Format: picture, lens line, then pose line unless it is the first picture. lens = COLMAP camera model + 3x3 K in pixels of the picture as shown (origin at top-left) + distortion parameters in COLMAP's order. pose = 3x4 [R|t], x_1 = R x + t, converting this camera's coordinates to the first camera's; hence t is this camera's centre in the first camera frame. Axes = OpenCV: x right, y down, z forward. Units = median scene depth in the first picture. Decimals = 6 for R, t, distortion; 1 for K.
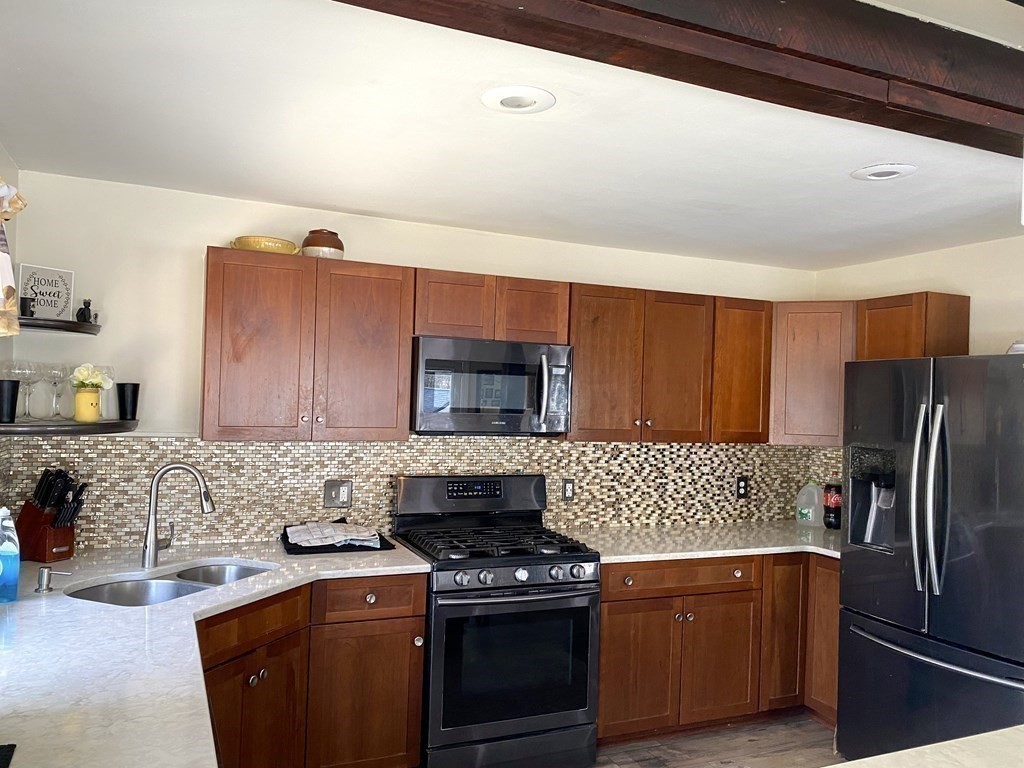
lens RADIAL K [[775.6, 0, 516.7], [0, 775.6, 387.9], [0, 0, 1]] dist [0.041559, -0.043838]
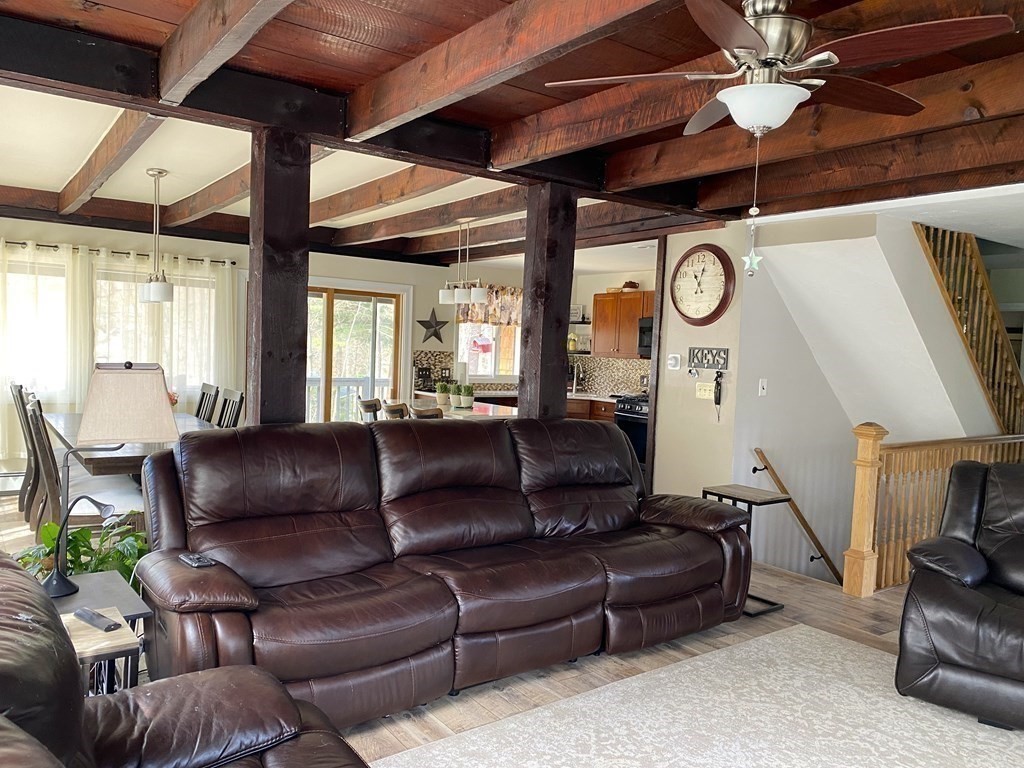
lens RADIAL K [[775.6, 0, 517.3], [0, 775.6, 392.8], [0, 0, 1]] dist [0.041559, -0.043838]
pose [[0.204473, 0.034147, -0.978277, 2.324494], [-0.022683, 0.999288, 0.030140, 0.112639], [0.978609, 0.016028, 0.205102, 0.065844]]
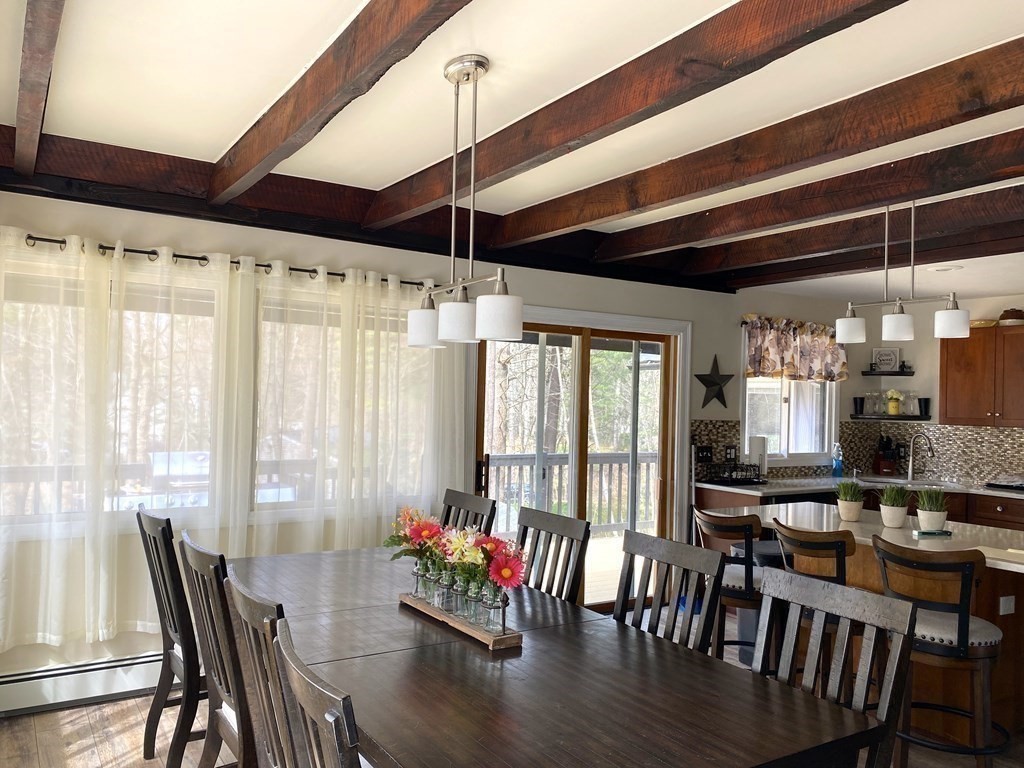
lens RADIAL K [[775.6, 0, 502.1], [0, 775.6, 393.6], [0, 0, 1]] dist [0.041559, -0.043838]
pose [[0.151353, -0.037413, -0.987772, 1.323859], [-0.006688, 0.999222, -0.038871, 0.067249], [0.988457, 0.012490, 0.150985, -0.412945]]
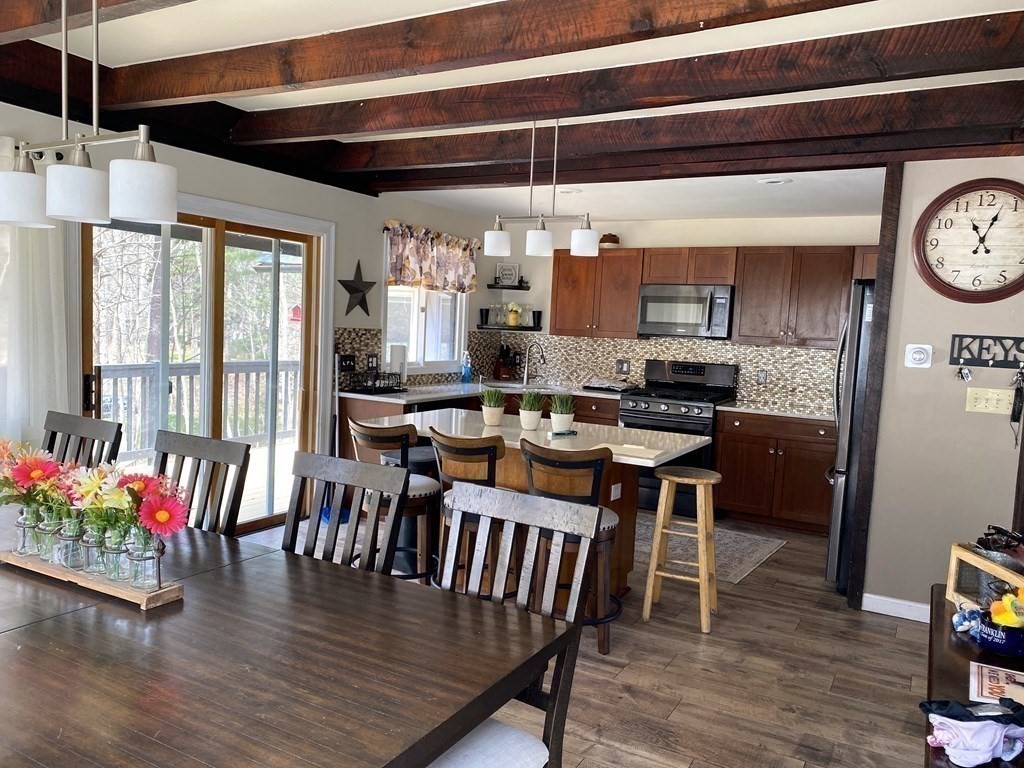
lens RADIAL K [[775.6, 0, 499.7], [0, 775.6, 390.8], [0, 0, 1]] dist [0.041559, -0.043838]
pose [[0.593780, 0.067412, -0.801798, 1.224524], [-0.017456, 0.997329, 0.070924, 0.066227], [0.804438, -0.028117, 0.593371, -0.437592]]
